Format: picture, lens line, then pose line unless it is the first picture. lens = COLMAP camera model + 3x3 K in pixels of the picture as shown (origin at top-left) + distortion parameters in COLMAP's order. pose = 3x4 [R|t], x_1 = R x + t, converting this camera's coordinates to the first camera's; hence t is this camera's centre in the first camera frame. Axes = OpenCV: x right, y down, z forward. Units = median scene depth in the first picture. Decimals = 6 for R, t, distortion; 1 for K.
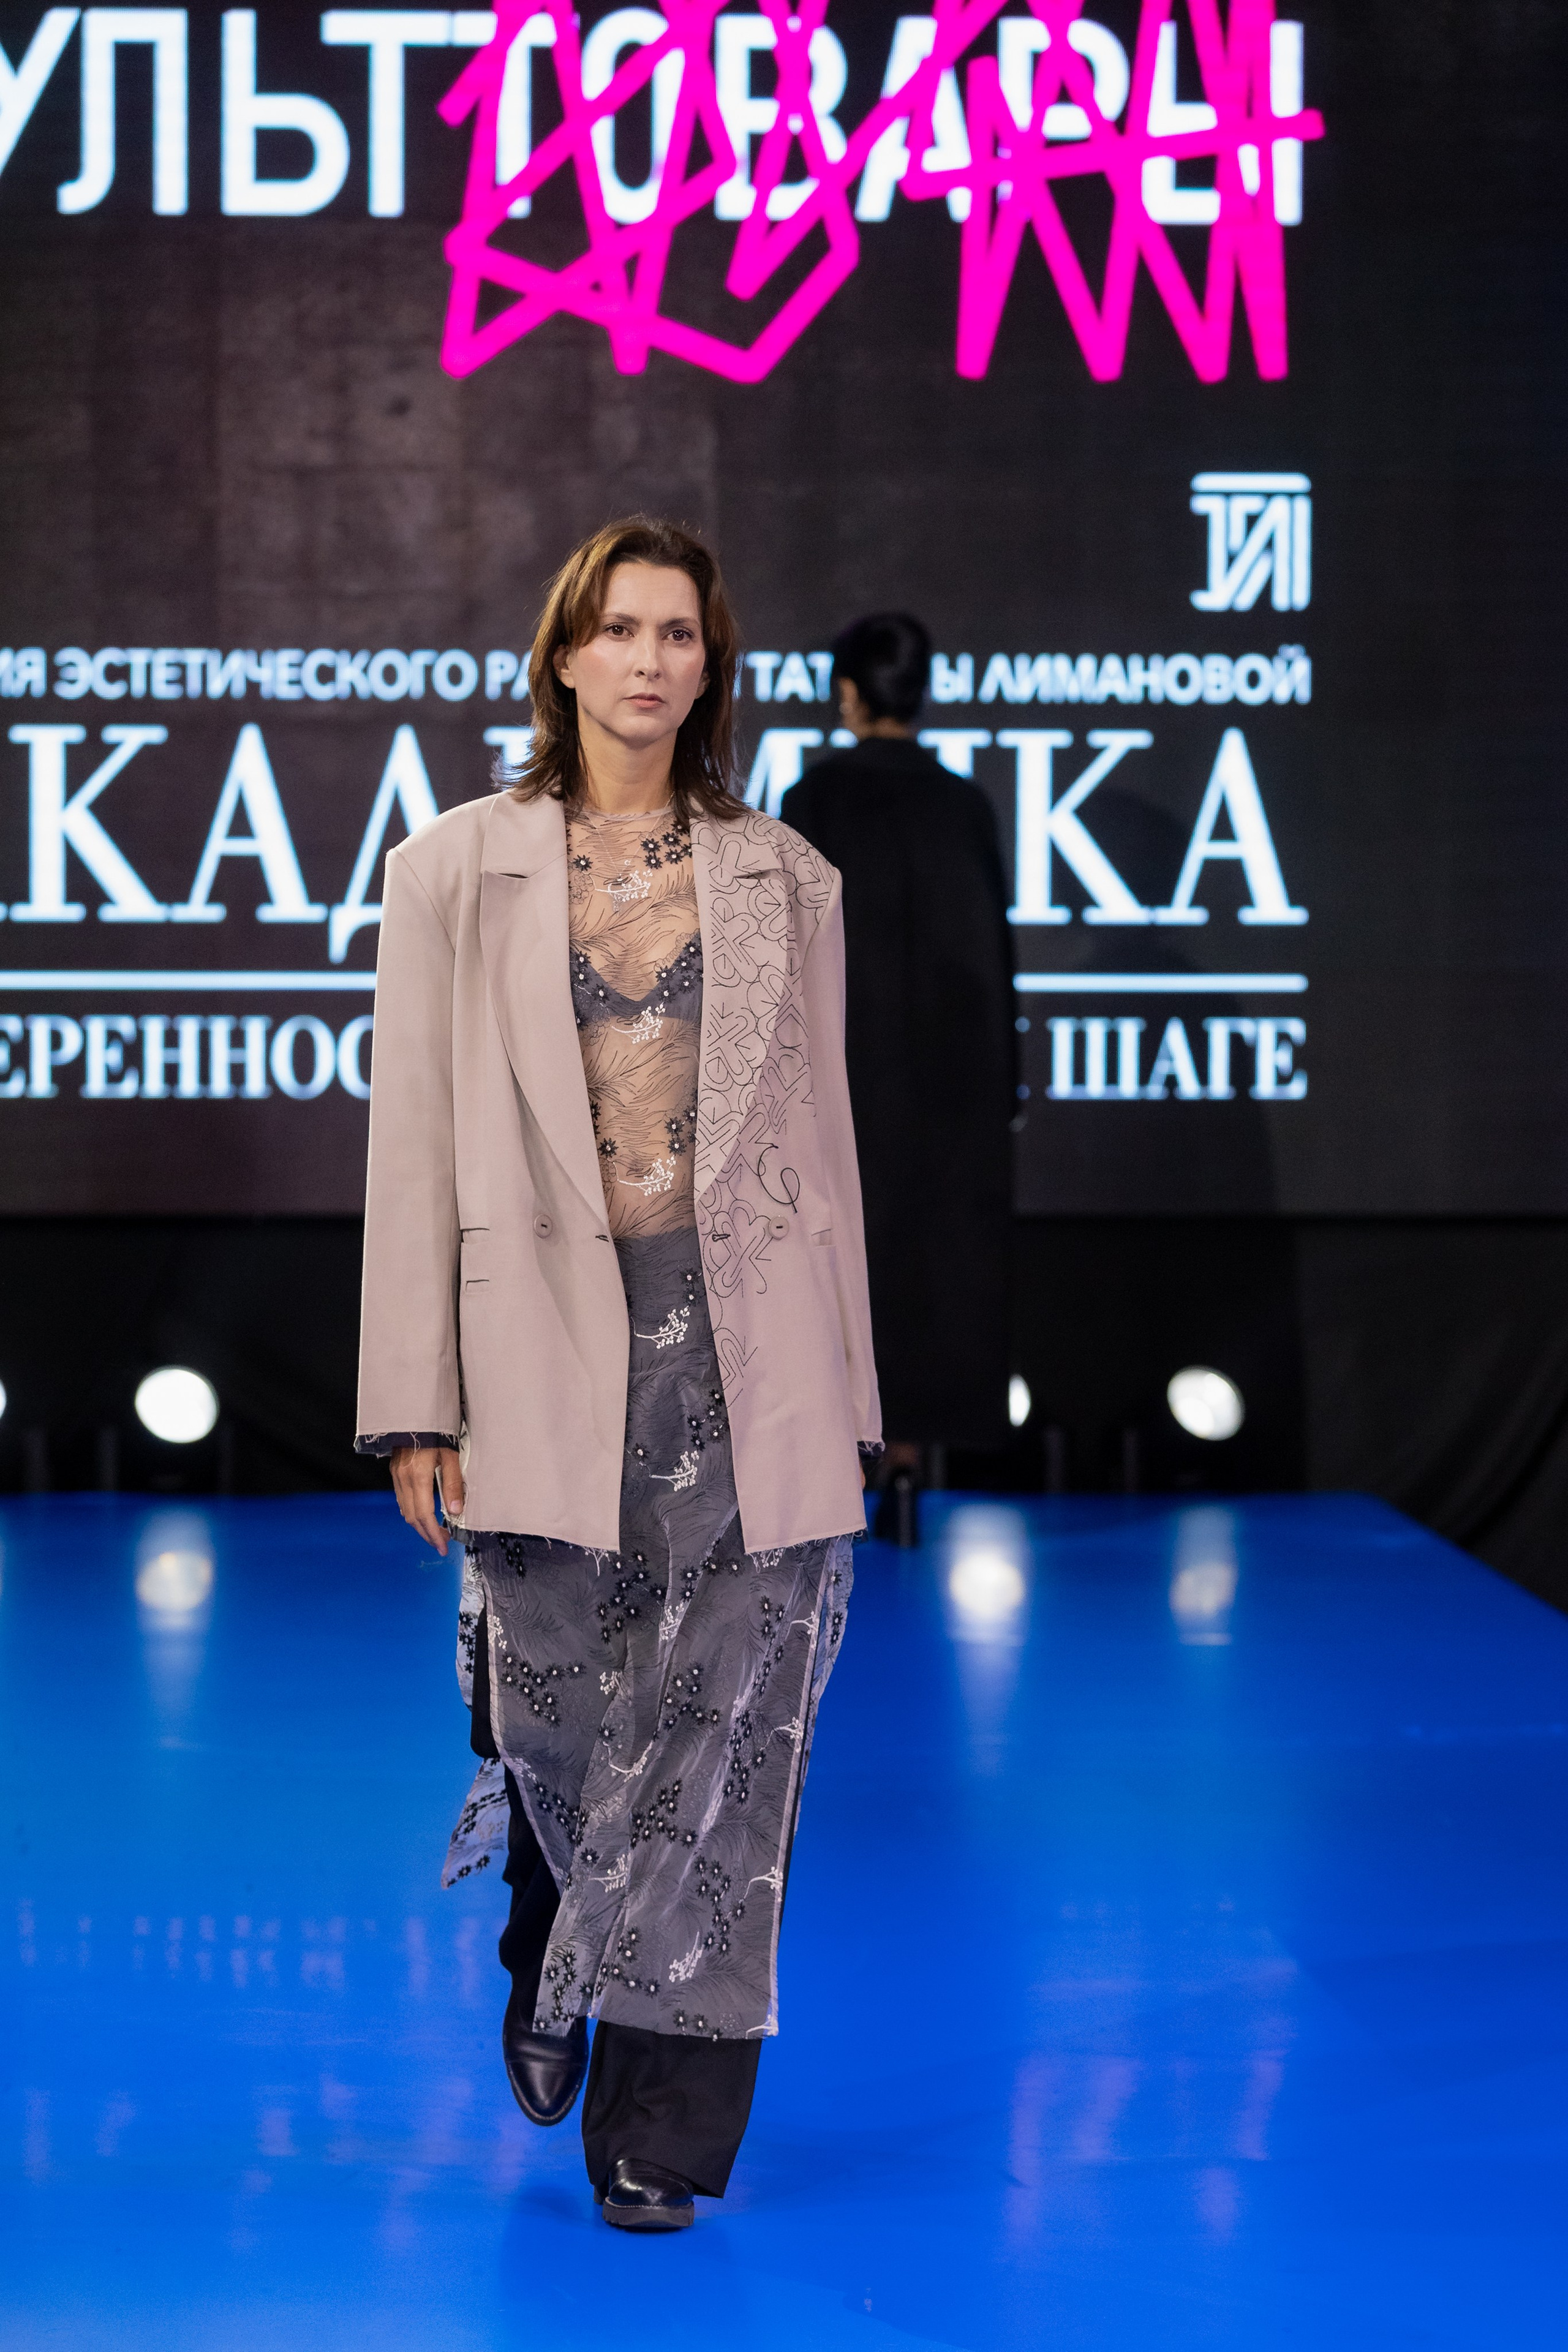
lens RADIAL K [[7891.0, 0, 784.0], [0, 7891.0, 1176.0], [0, 0, 1]] dist [-0.119029, -0.718469]
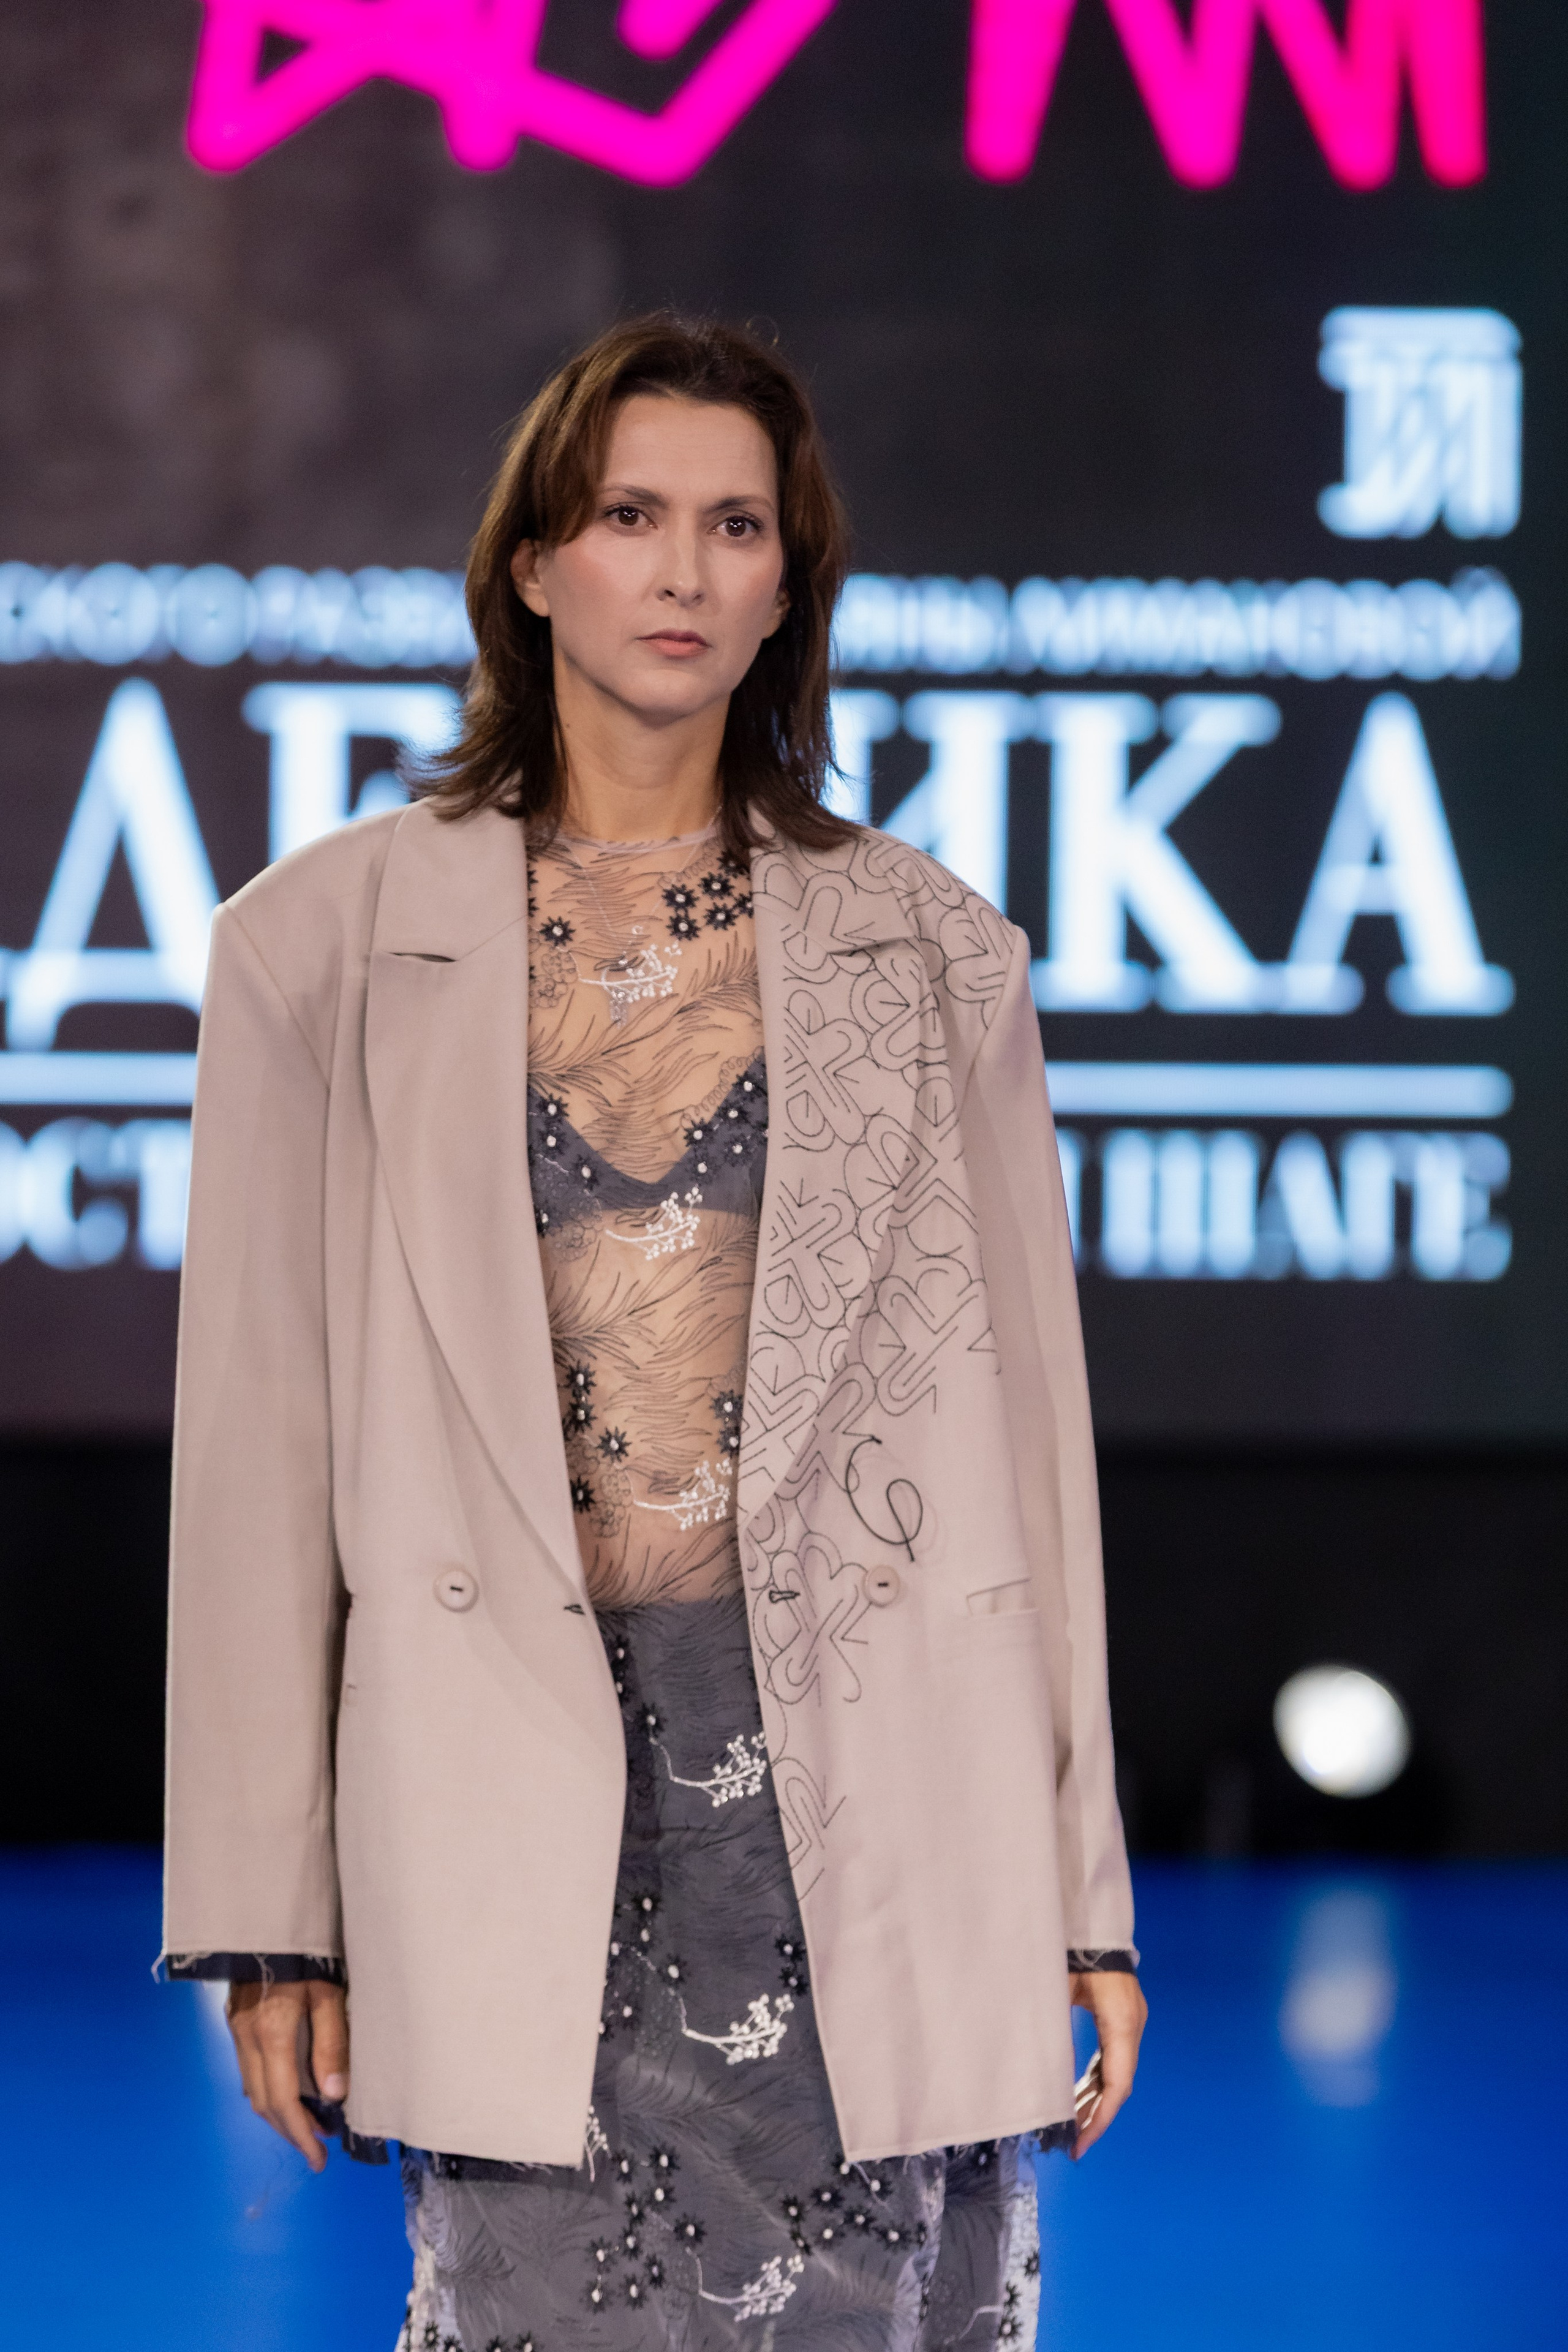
lens RADIAL K [[11610.3, 0, 784.0], [0, 11610.3, 1176.0], [0, 0, 1]] dist [-2.826808, 146.599845]
pose [[0.999907, 0.008318, 0.010846, -0.018128], [-0.008150, 0.999848, -0.015417, -0.010097], [-0.010972, 0.015327, 0.999822, 0.186126]]
